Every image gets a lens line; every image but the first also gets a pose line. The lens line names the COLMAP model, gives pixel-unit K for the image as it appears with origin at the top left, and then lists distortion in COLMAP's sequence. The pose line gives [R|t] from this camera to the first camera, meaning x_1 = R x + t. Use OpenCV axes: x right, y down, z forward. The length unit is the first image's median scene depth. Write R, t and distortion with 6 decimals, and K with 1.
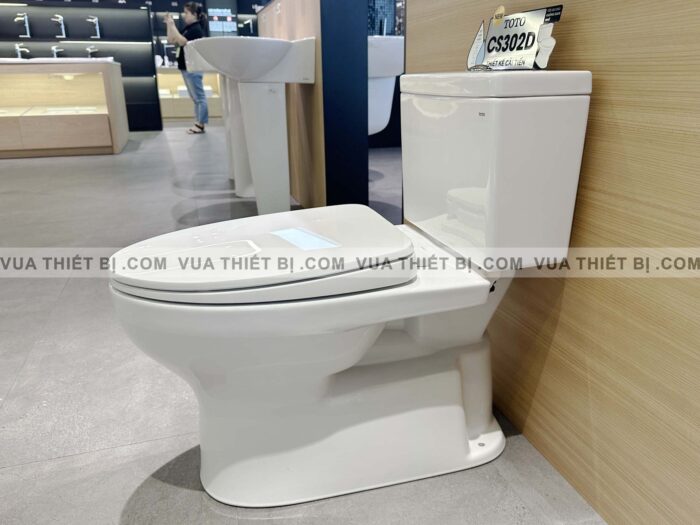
lens RADIAL K [[552.5, 0, 351.4], [0, 552.5, 250.8], [0, 0, 1]] dist [-0.000254, -0.005563]
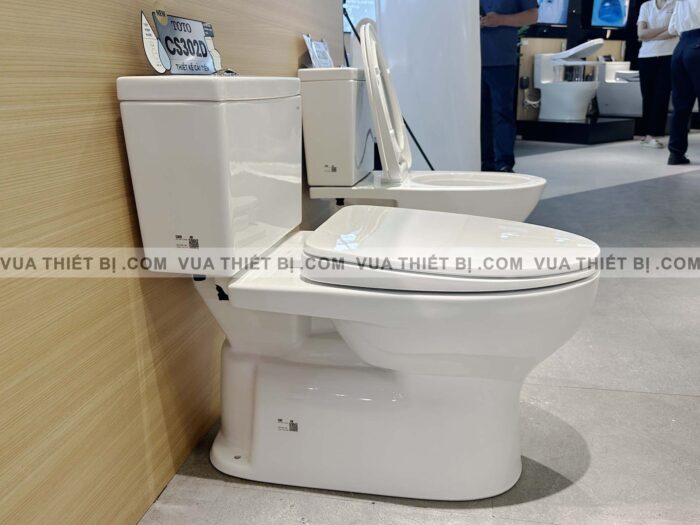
lens RADIAL K [[572.8, 0, 350.0], [0, 572.8, 262.5], [0, 0, 1]] dist [0.100959, -0.177334]
pose [[-0.877254, -0.115148, 0.466012, -0.489922], [0.168474, 0.835192, 0.523517, -0.561917], [-0.449491, 0.537769, -0.713276, 1.846927]]
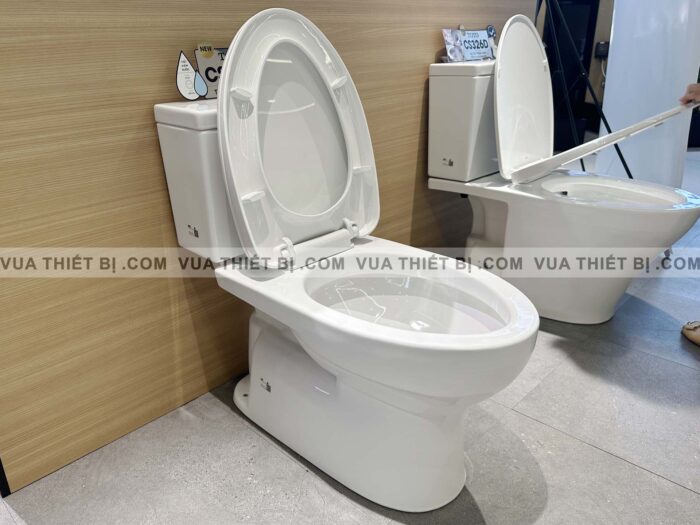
lens RADIAL K [[540.3, 0, 350.0], [0, 540.3, 262.5], [0, 0, 1]] dist [0.083036, -0.136752]
pose [[-0.459622, -0.324031, 0.826893, -0.961111], [0.294317, 0.822880, 0.486052, -0.555720], [-0.837929, 0.466768, -0.282846, 1.356089]]
